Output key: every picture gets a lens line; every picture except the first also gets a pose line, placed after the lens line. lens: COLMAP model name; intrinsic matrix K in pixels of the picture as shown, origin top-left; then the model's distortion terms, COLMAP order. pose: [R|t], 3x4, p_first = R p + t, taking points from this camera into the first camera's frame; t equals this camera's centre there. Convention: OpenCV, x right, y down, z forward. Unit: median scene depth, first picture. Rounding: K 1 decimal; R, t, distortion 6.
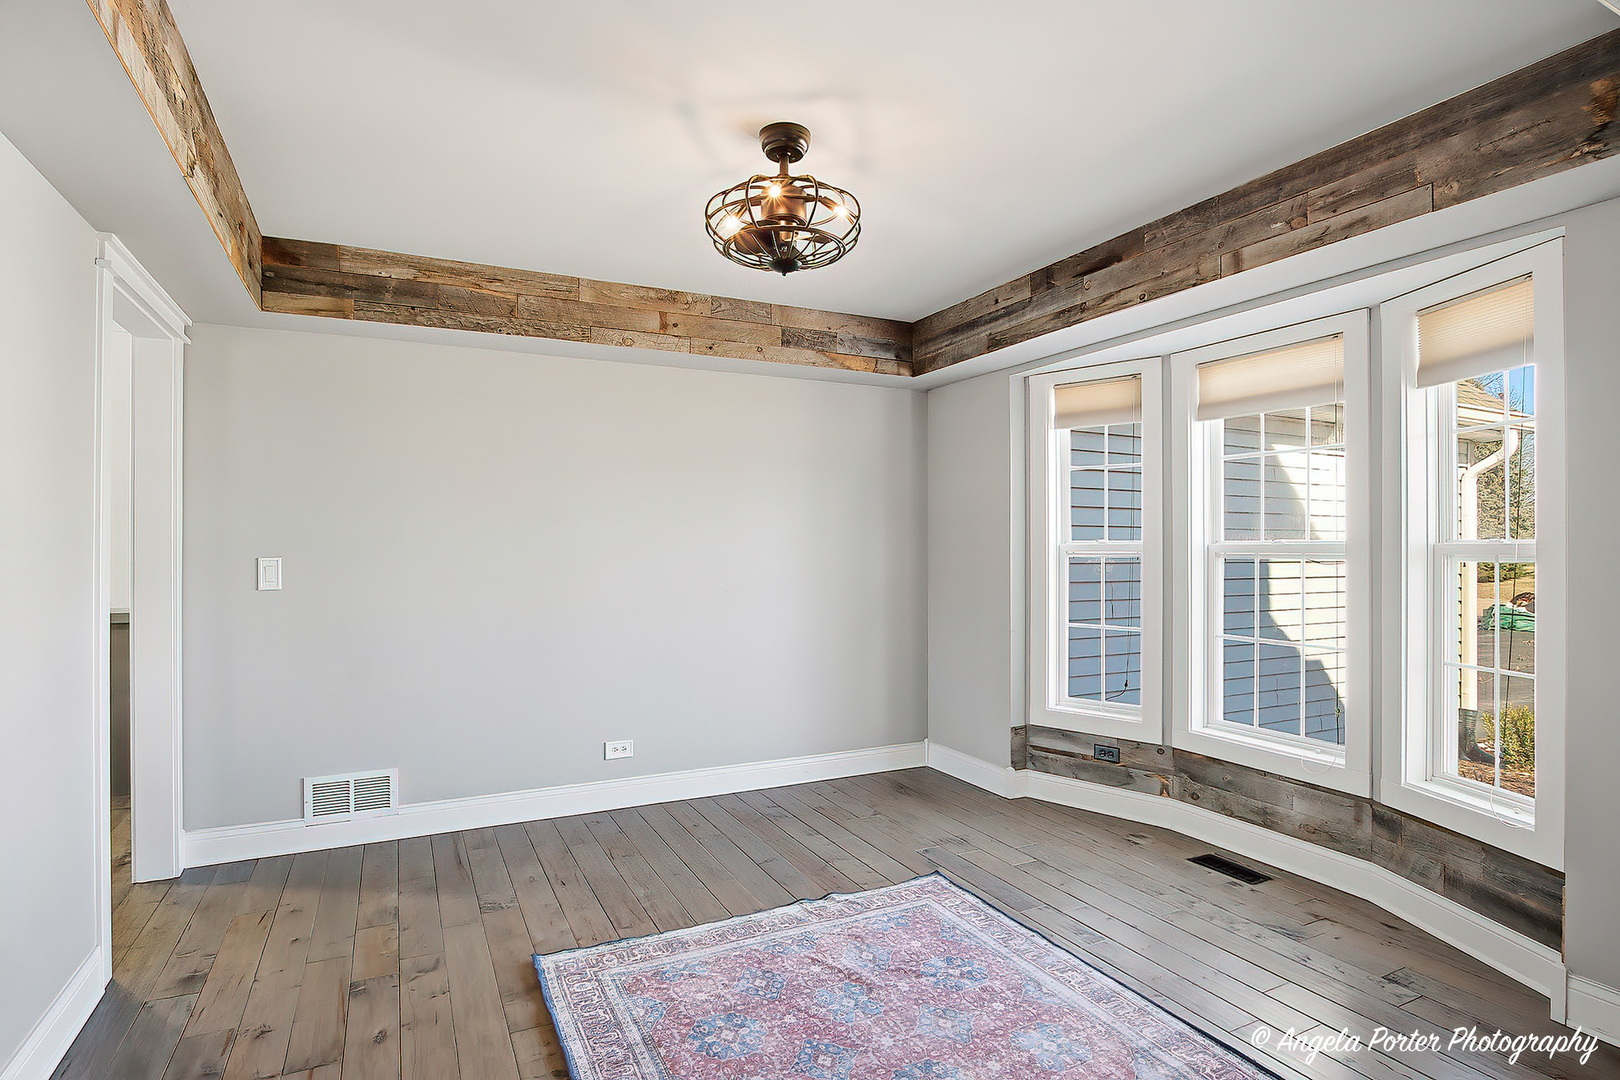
lens RADIAL K [[850.8, 0, 810.0], [0, 850.8, 540.0], [0, 0, 1]] dist [-0.014521, 0.000505]
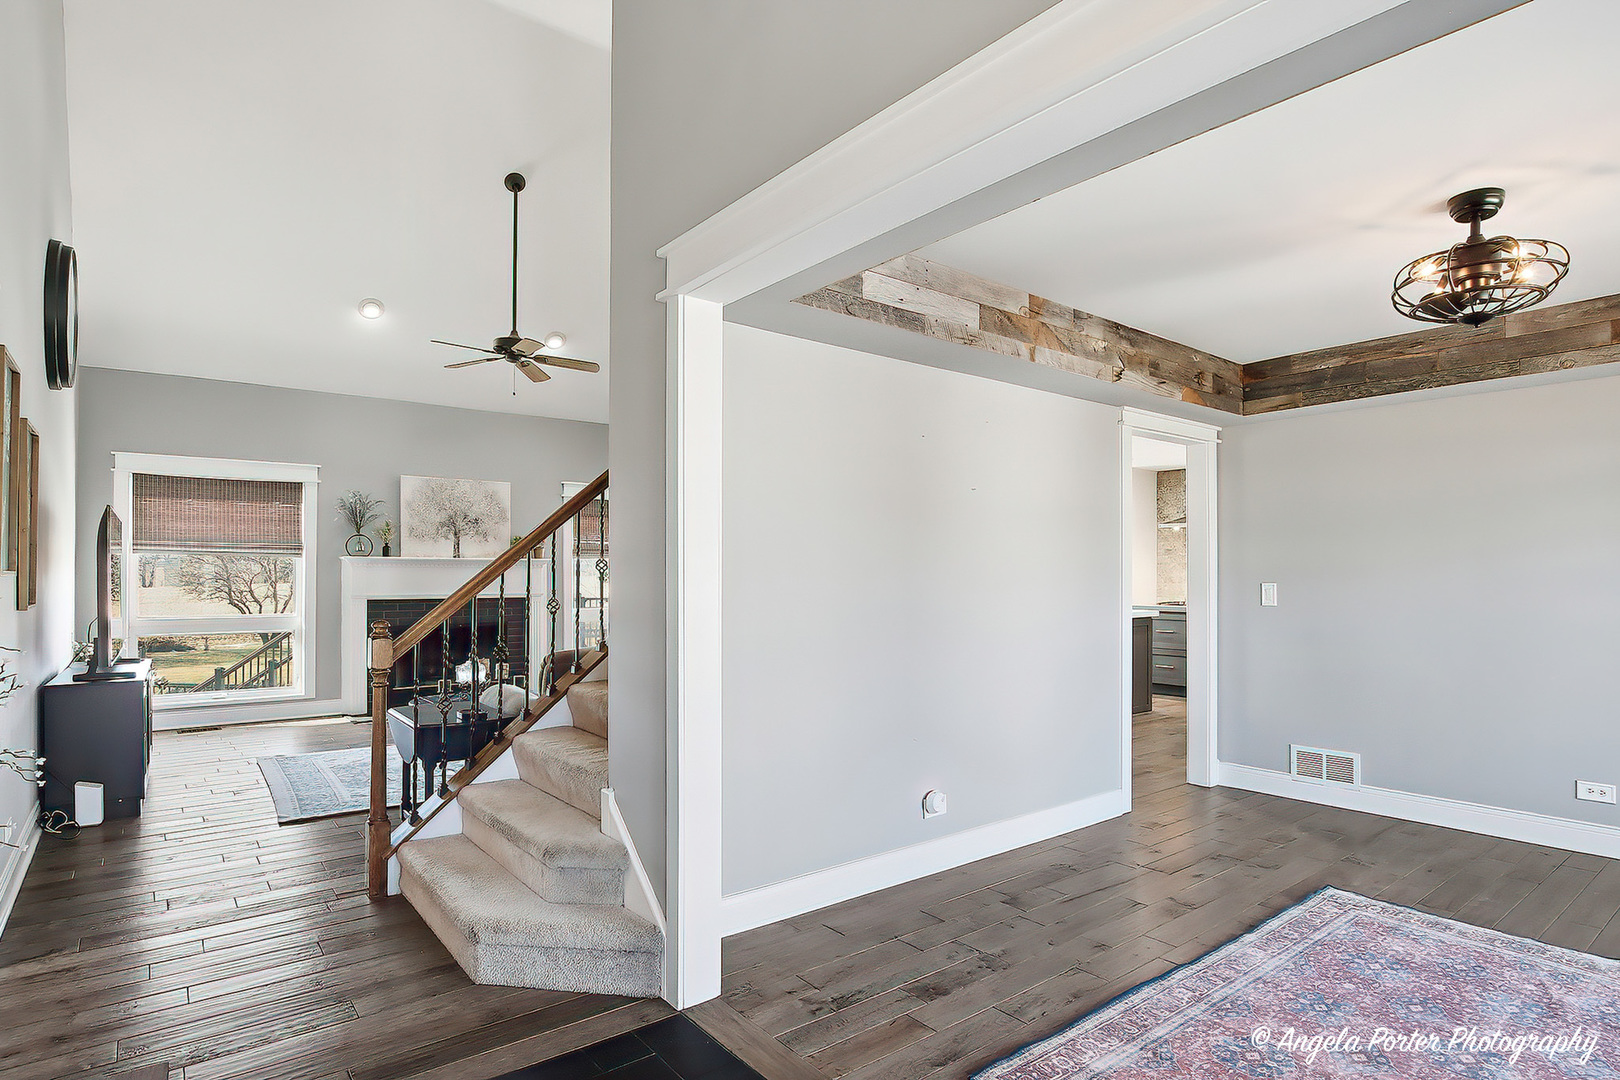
lens RADIAL K [[847.5, 0, 817.0], [0, 847.5, 565.3], [0, 0, 1]] dist [-0.020963, 0.000267]
pose [[0.212450, -0.010659, -0.977114, 0.645765], [0.006071, 0.999936, -0.009588, -0.000146], [0.977153, -0.003895, 0.212501, -0.044017]]
